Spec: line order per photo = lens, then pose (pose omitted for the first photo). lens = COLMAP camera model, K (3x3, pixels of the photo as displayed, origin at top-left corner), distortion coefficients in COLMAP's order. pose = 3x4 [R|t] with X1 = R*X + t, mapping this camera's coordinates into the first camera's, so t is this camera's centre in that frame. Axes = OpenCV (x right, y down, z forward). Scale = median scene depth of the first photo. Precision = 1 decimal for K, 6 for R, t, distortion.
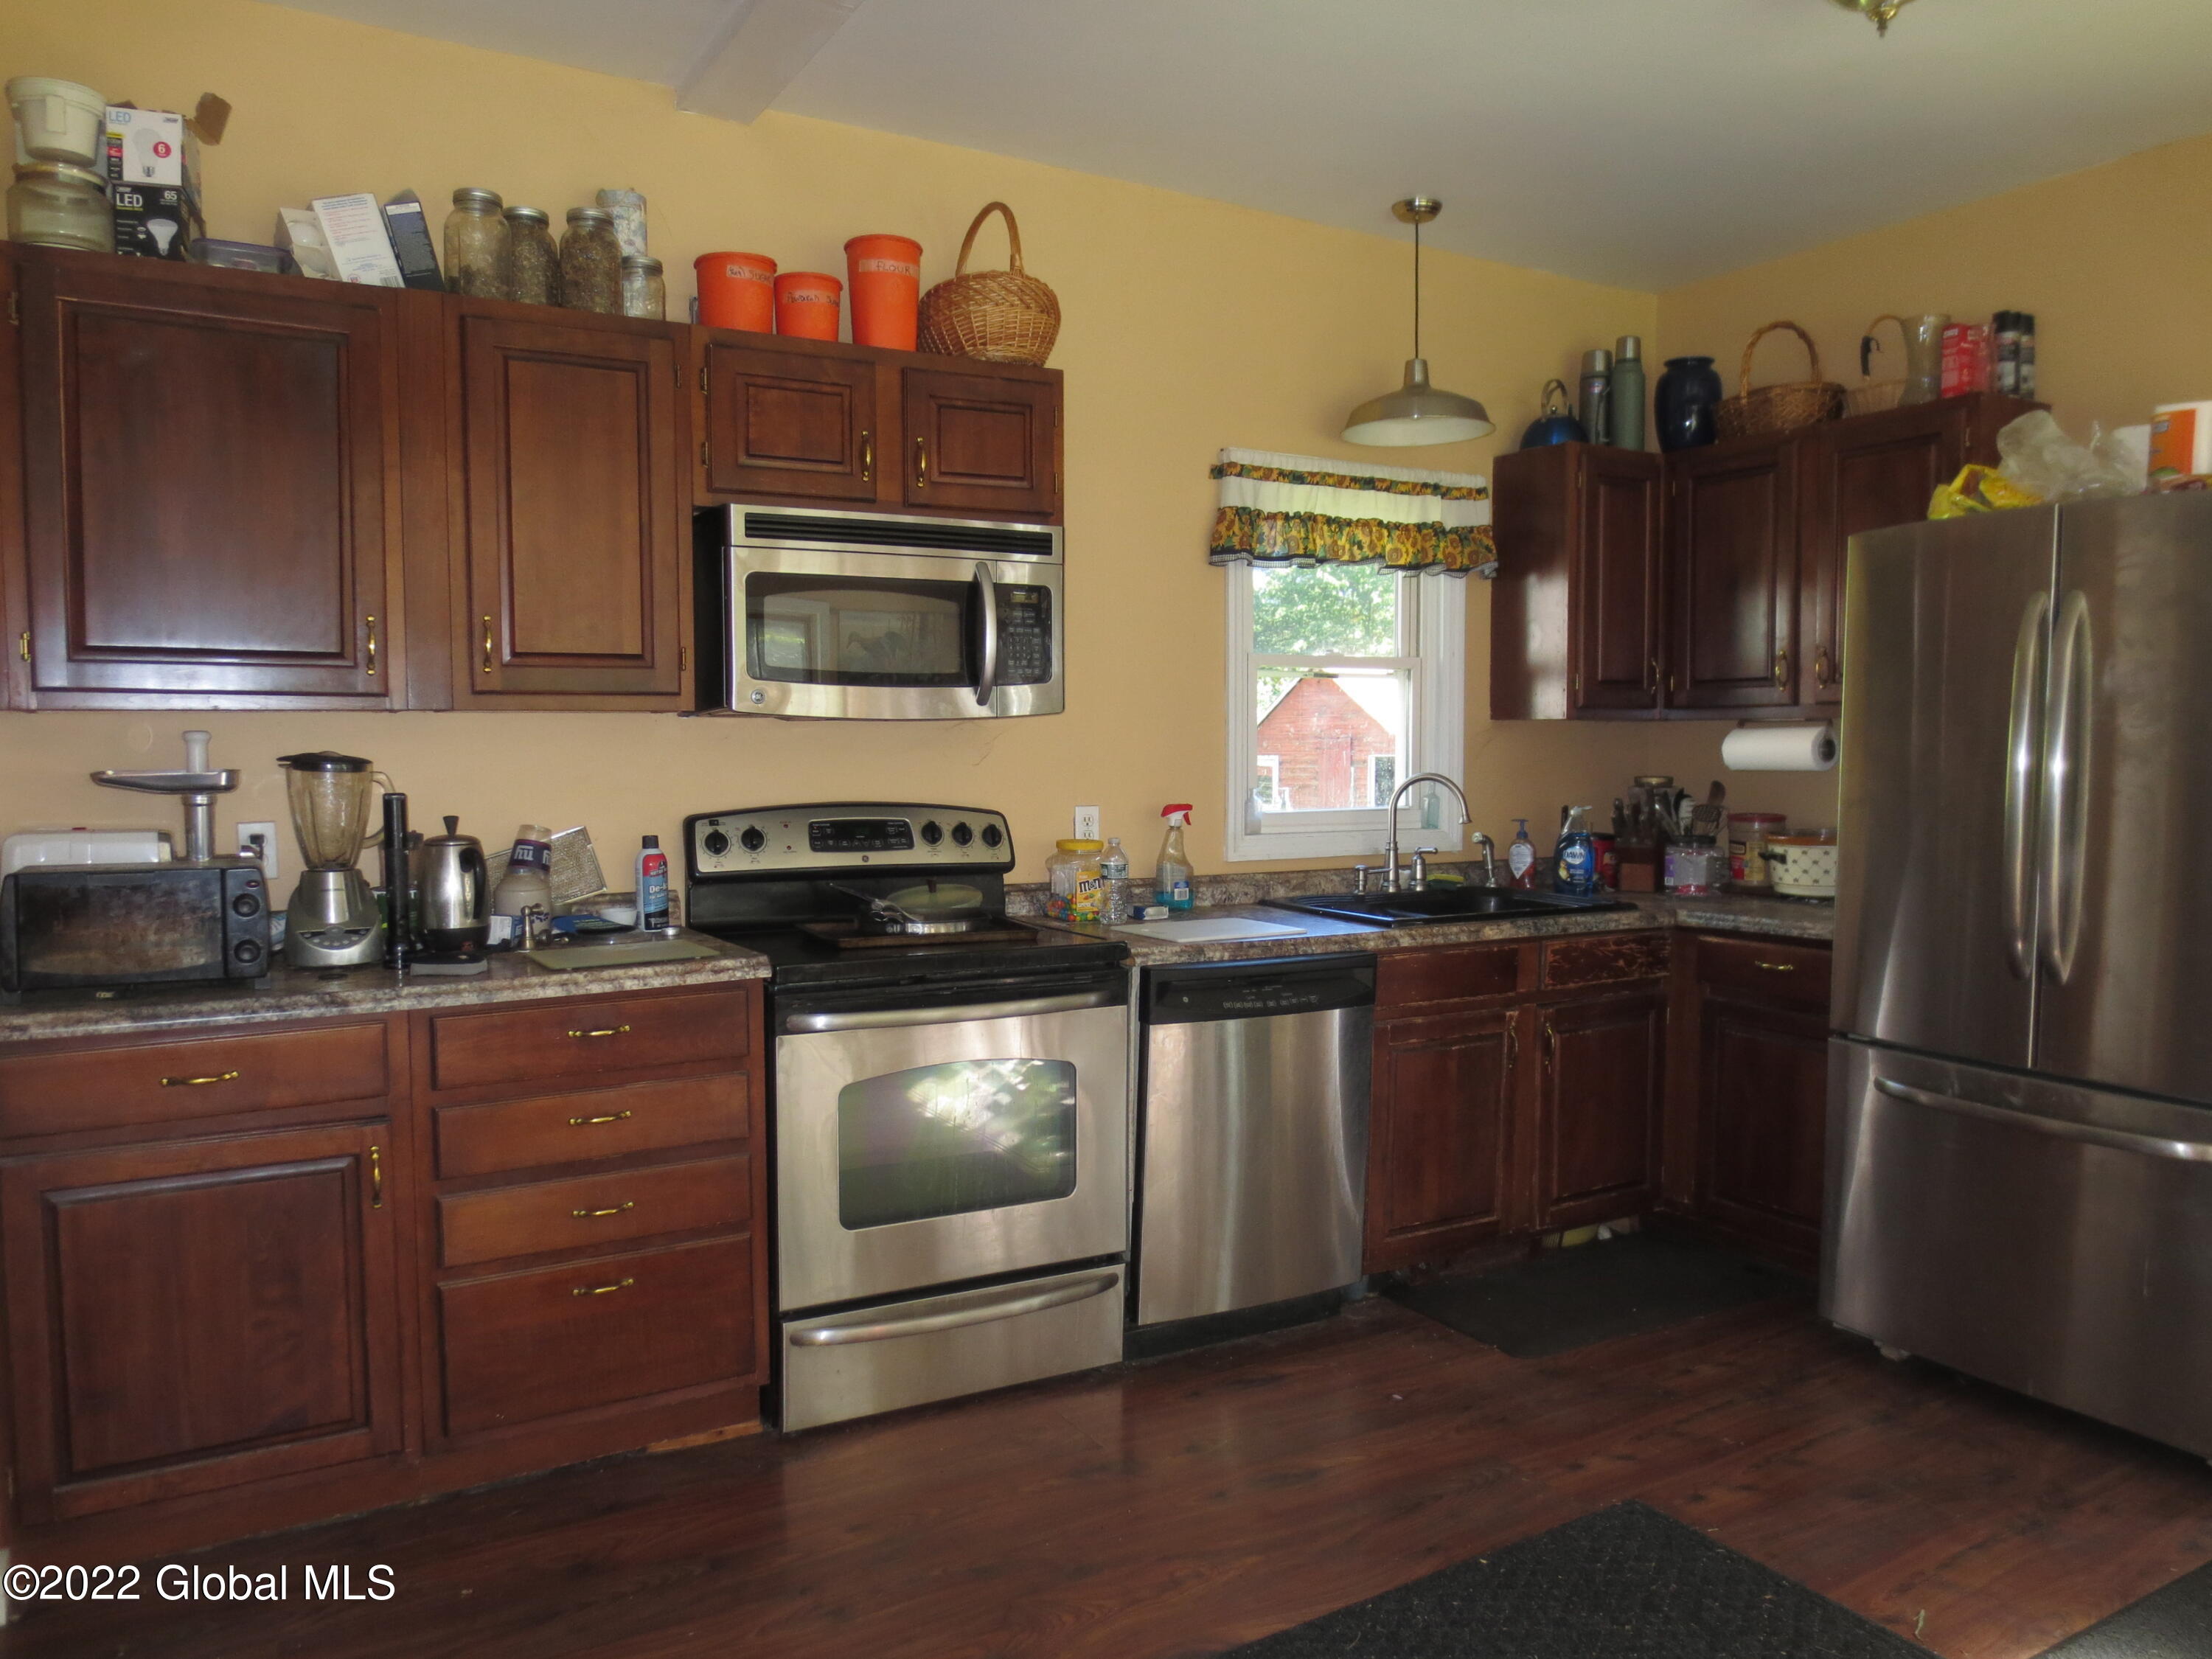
lens RADIAL K [[1559.8, 0, 1108.9], [0, 1559.8, 835.8], [0, 0, 1]] dist [-0.026039, 0.007410]
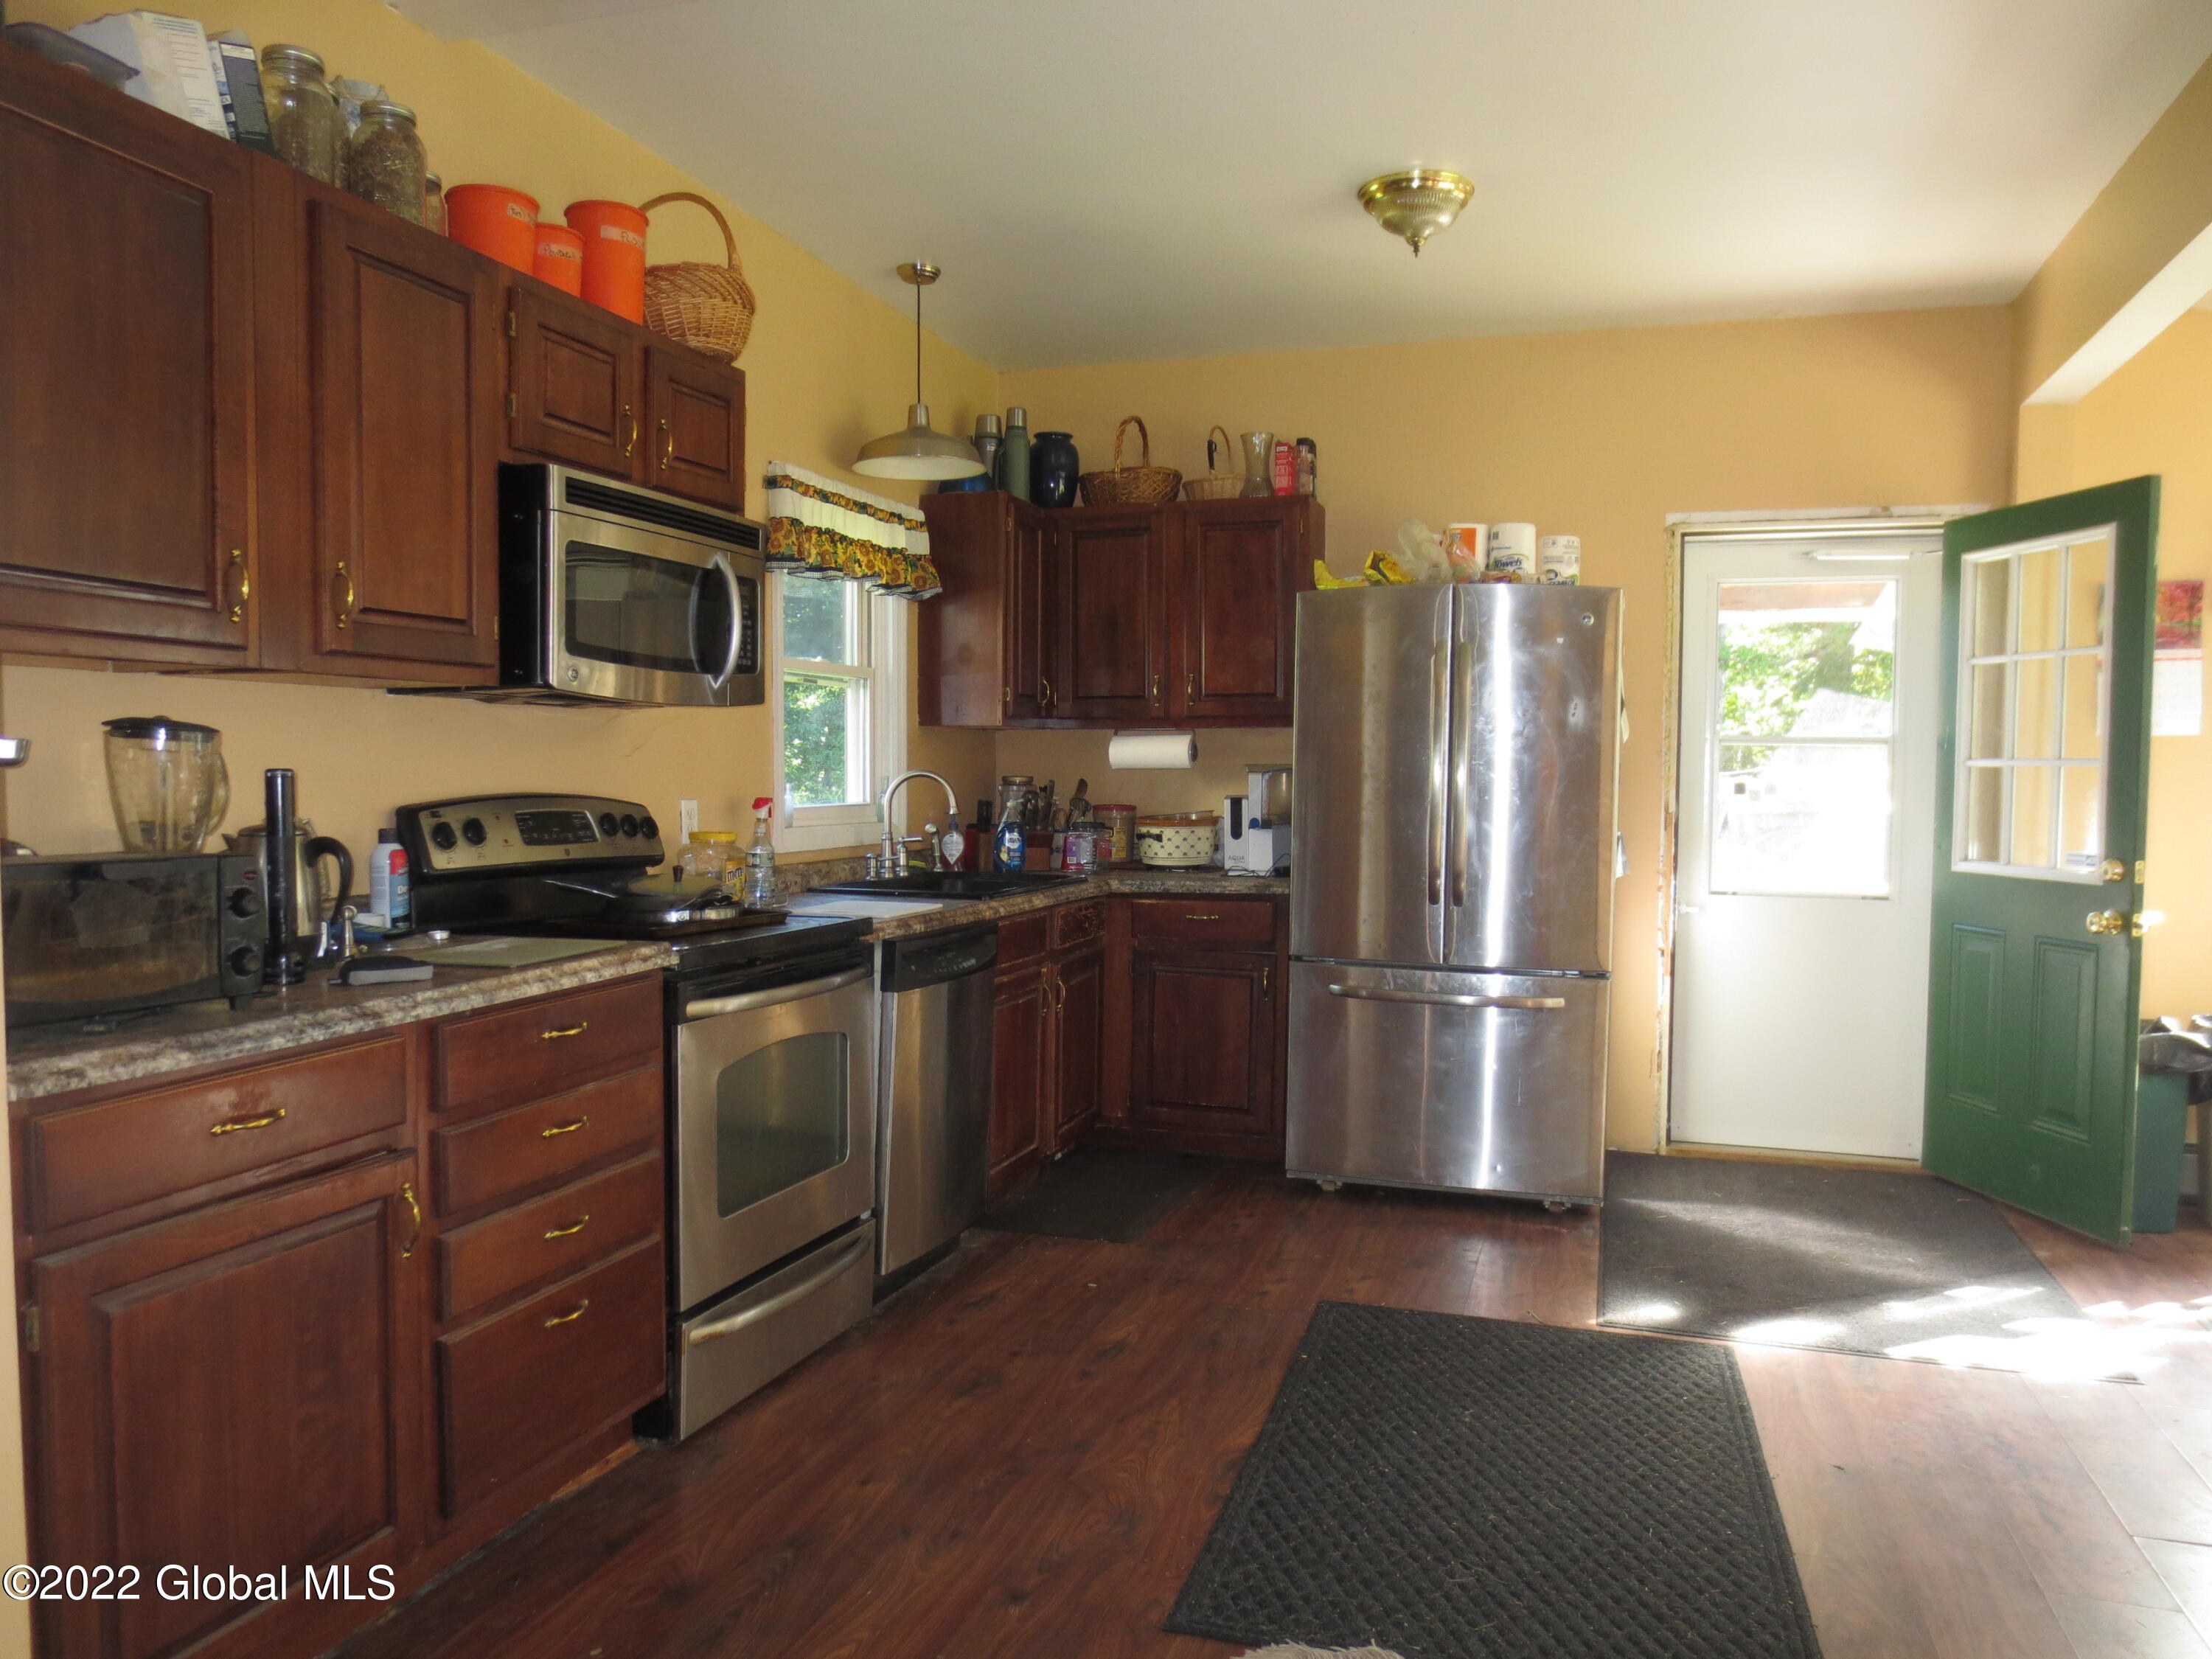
lens RADIAL K [[1559.7, 0, 1090.5], [0, 1559.7, 833.3], [0, 0, 1]] dist [-0.005561, -0.001231]
pose [[0.754916, -0.021904, 0.655456, -0.544119], [0.035408, 0.999346, -0.007385, 0.022216], [-0.654865, 0.028783, 0.755198, 0.082309]]
